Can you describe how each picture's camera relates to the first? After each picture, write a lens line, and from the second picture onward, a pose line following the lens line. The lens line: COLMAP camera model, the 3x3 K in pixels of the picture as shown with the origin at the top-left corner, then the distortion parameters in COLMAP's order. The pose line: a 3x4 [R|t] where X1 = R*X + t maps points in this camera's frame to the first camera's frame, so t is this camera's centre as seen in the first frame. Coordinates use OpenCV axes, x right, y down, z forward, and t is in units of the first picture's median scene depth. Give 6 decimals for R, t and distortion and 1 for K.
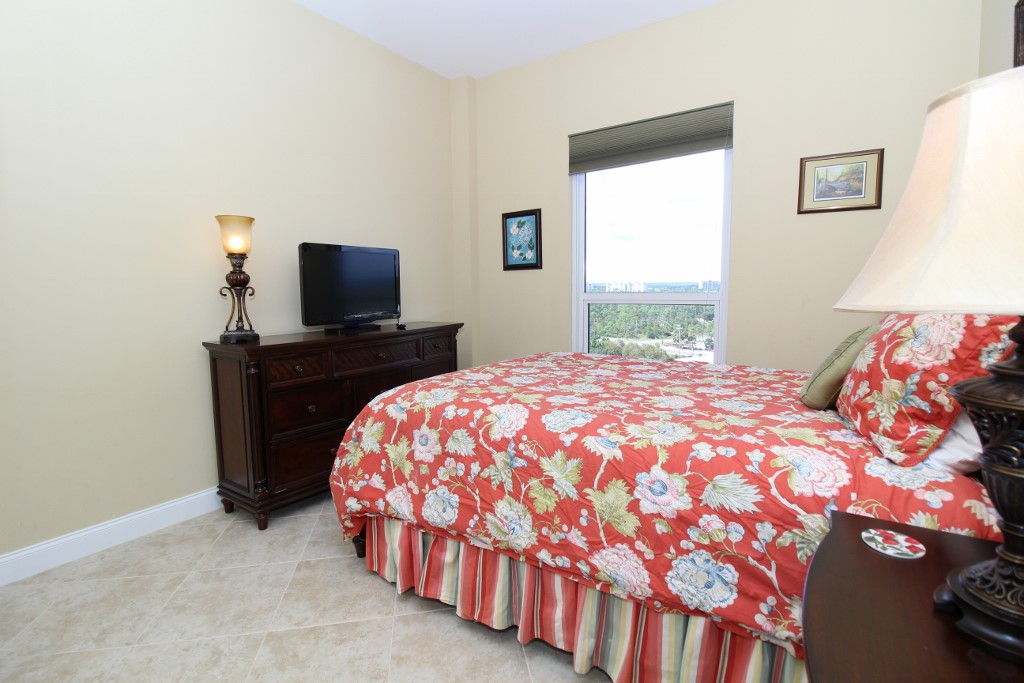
lens RADIAL K [[467.2, 0, 510.3], [0, 467.2, 335.0], [0, 0, 1]] dist [-0.008680, -0.002967]
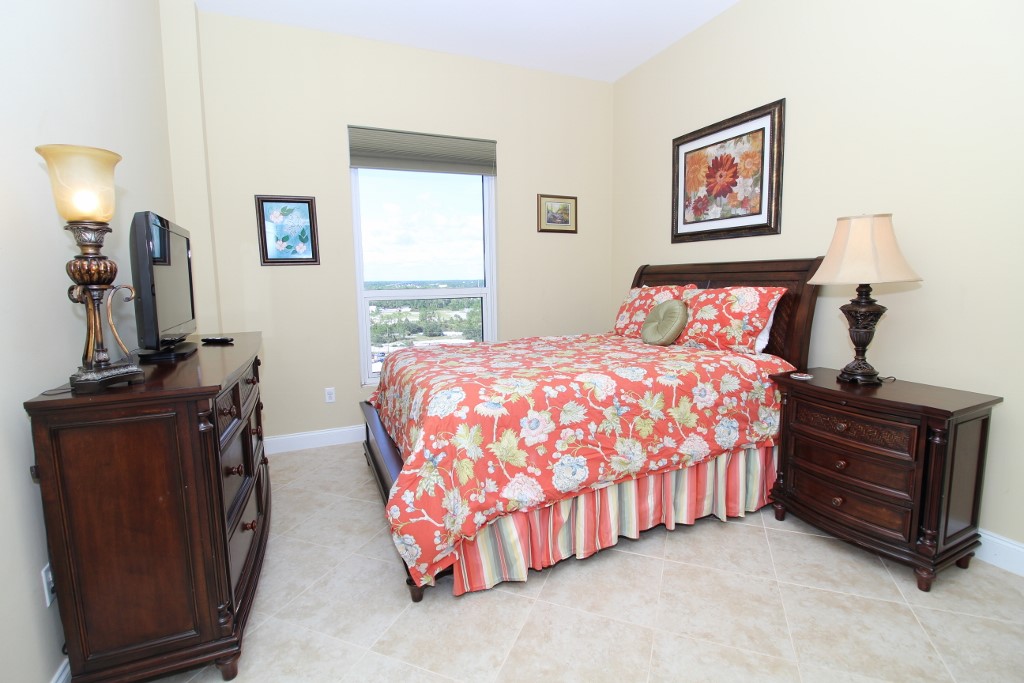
lens RADIAL K [[467.2, 0, 519.2], [0, 467.2, 333.1], [0, 0, 1]] dist [-0.008680, -0.002967]
pose [[0.536177, -0.095783, 0.838654, -1.119383], [0.099695, 0.993773, 0.049761, -0.039431], [-0.838198, 0.056929, 0.542387, 0.455042]]
